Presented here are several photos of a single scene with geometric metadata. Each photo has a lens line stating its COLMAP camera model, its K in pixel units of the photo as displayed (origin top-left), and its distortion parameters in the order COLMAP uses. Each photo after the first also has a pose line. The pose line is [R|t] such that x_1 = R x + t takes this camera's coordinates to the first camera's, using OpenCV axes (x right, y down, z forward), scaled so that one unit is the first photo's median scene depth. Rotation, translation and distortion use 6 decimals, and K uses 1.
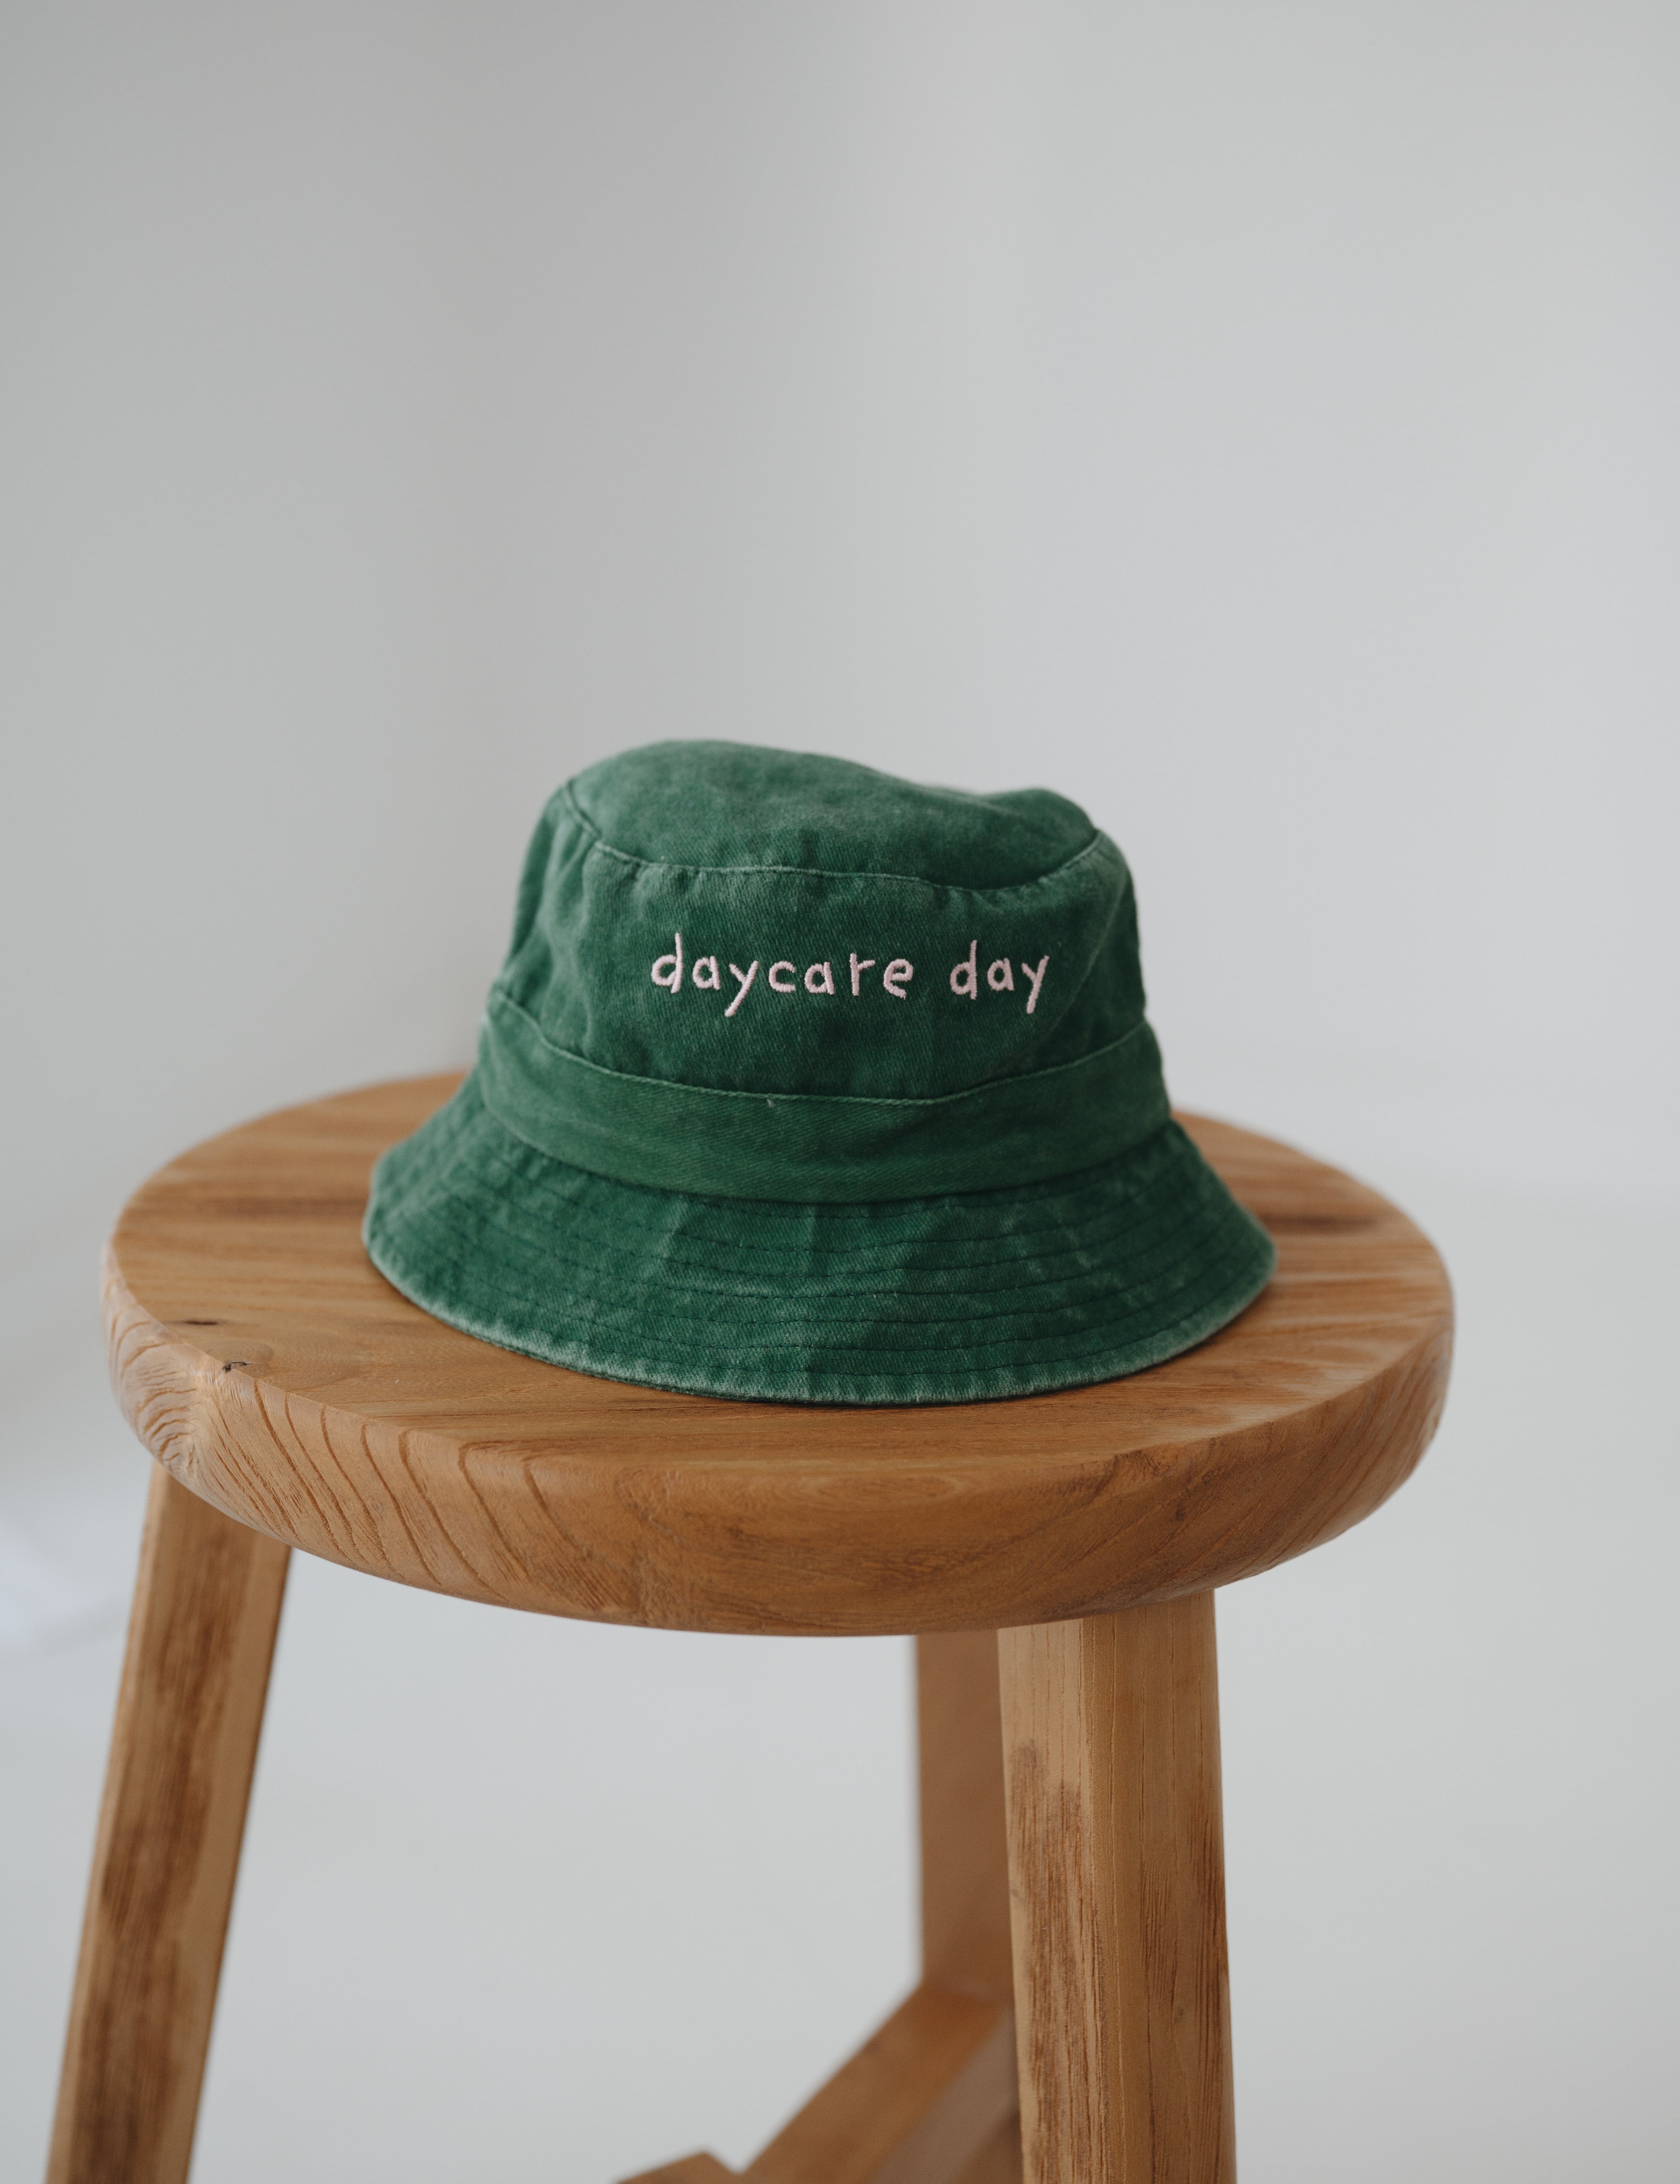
lens RADIAL K [[3633.1, 0, 836.9], [0, 3633.1, 1082.7], [0, 0, 1]] dist [-0.061061, 0.000000]
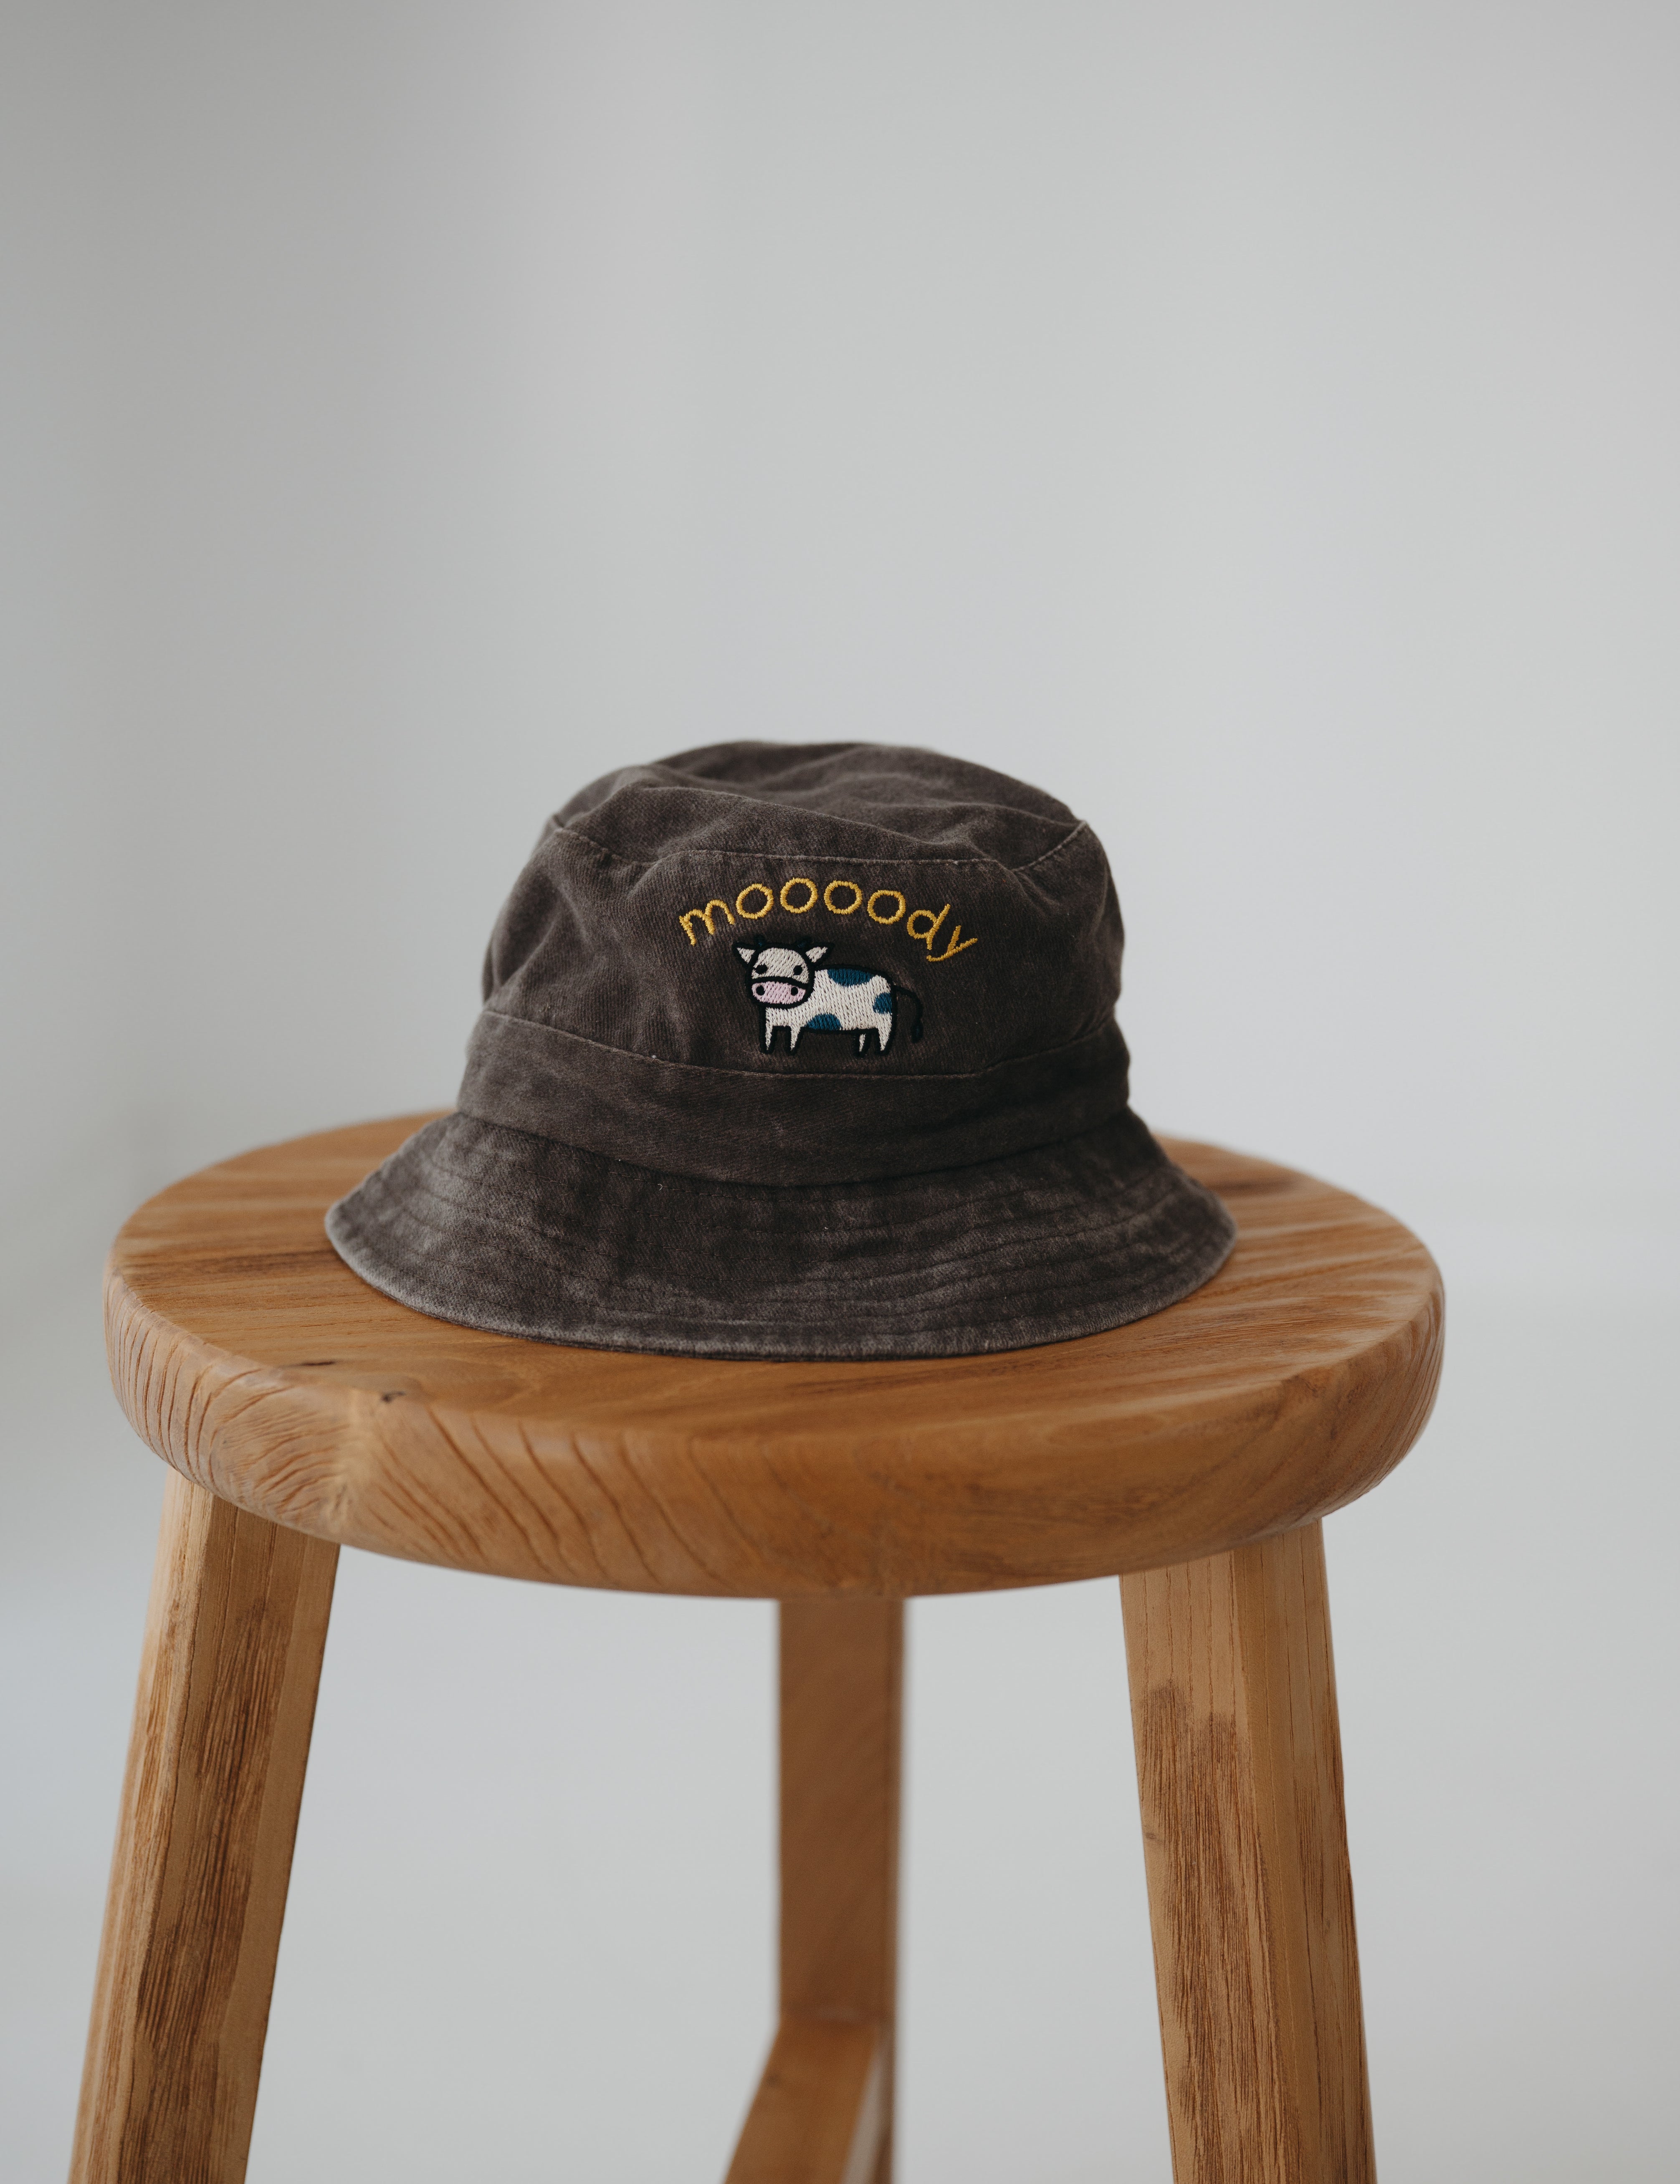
lens RADIAL K [[3633.1, 0, 830.9], [0, 3633.1, 1108.0], [0, 0, 1]] dist [-0.061061, 0.000000]
pose [[0.953900, -0.082505, 0.288563, -0.322036], [0.095046, 0.995030, -0.029697, 0.040547], [-0.284679, 0.055754, 0.957000, 0.030557]]
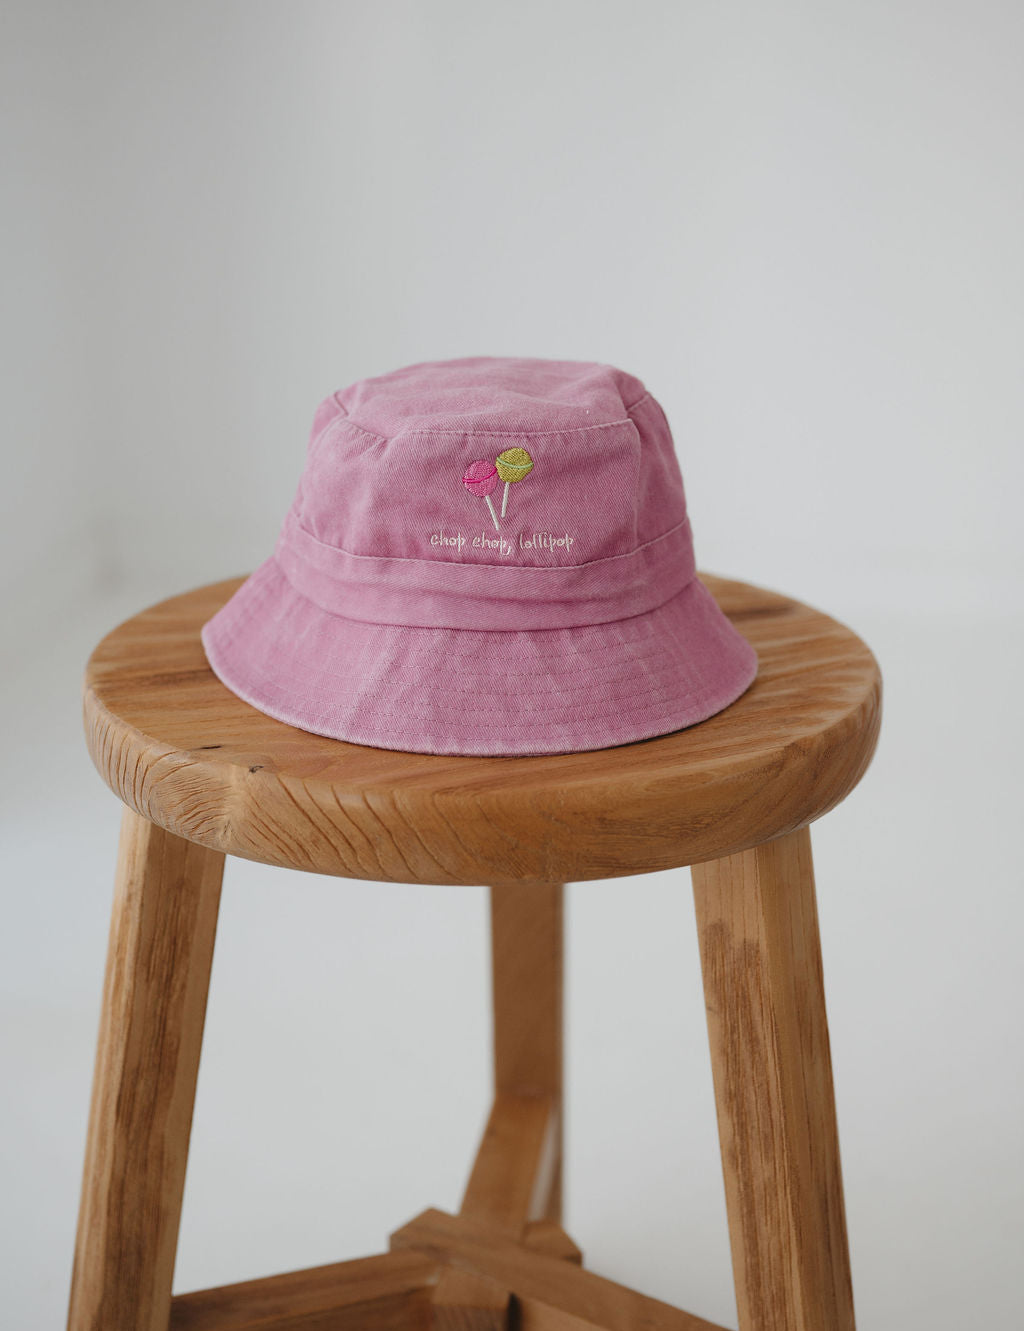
lens RADIAL K [[2214.2, 0, 514.5], [0, 2214.2, 654.3], [0, 0, 1]] dist [-0.061061, 0.000000]
pose [[0.952962, -0.122970, 0.277024, -0.318922], [0.112865, 0.992238, 0.052197, -0.011930], [-0.281292, -0.018476, 0.959444, 0.009411]]
